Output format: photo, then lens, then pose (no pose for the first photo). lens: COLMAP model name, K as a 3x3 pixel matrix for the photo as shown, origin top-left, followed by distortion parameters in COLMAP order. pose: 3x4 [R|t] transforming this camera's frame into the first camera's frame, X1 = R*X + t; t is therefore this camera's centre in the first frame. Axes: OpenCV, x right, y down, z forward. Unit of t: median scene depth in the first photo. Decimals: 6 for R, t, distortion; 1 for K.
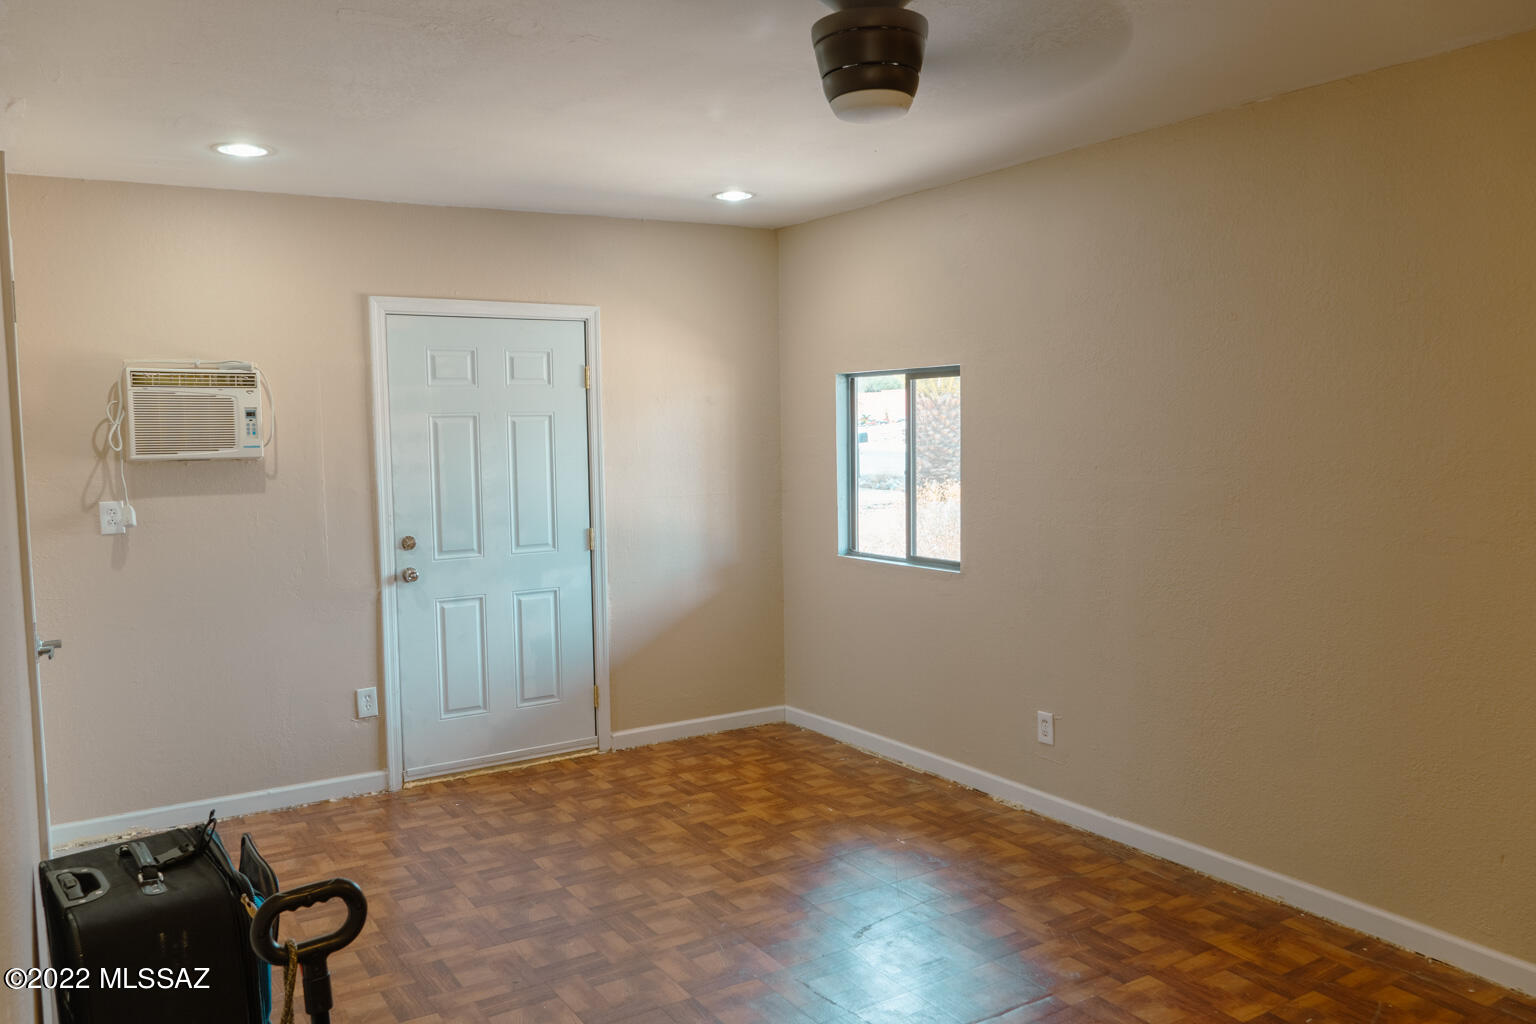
lens RADIAL K [[1165.7, 0, 763.7], [0, 1165.7, 515.3], [0, 0, 1]] dist [-0.001479, -0.002801]
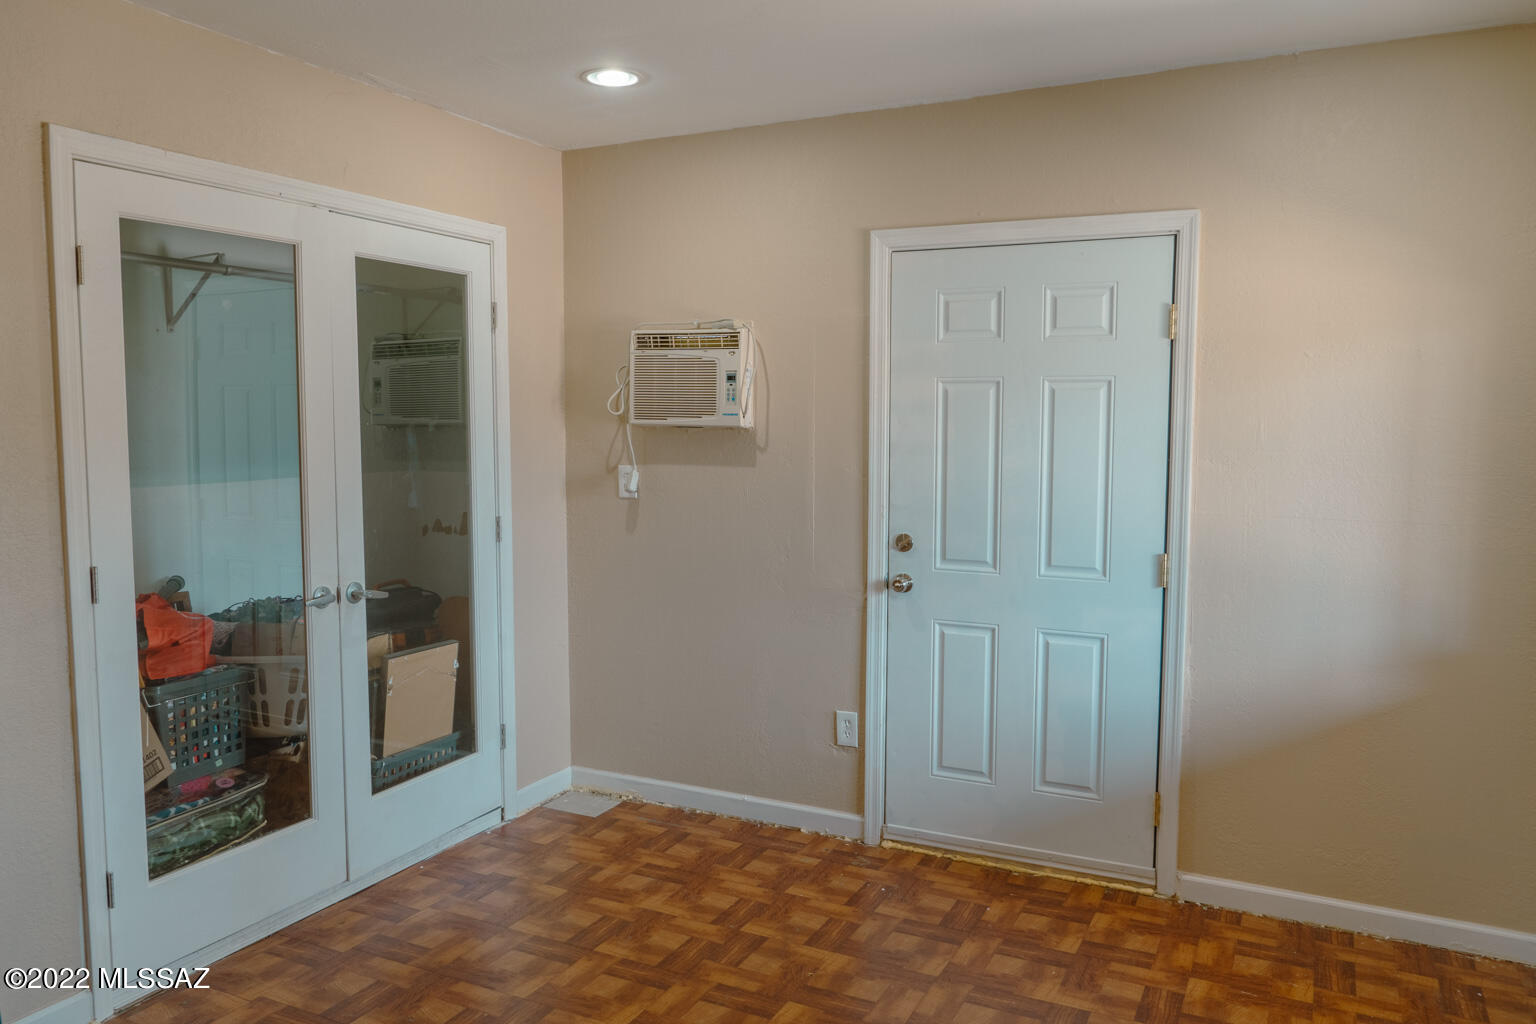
lens RADIAL K [[1165.7, 0, 767.7], [0, 1165.7, 505.8], [0, 0, 1]] dist [-0.001479, -0.002801]
pose [[0.514680, 0.090131, -0.852632, 0.317583], [-0.077888, 0.995262, 0.058192, -0.039647], [0.853837, 0.036459, 0.519262, 0.513563]]
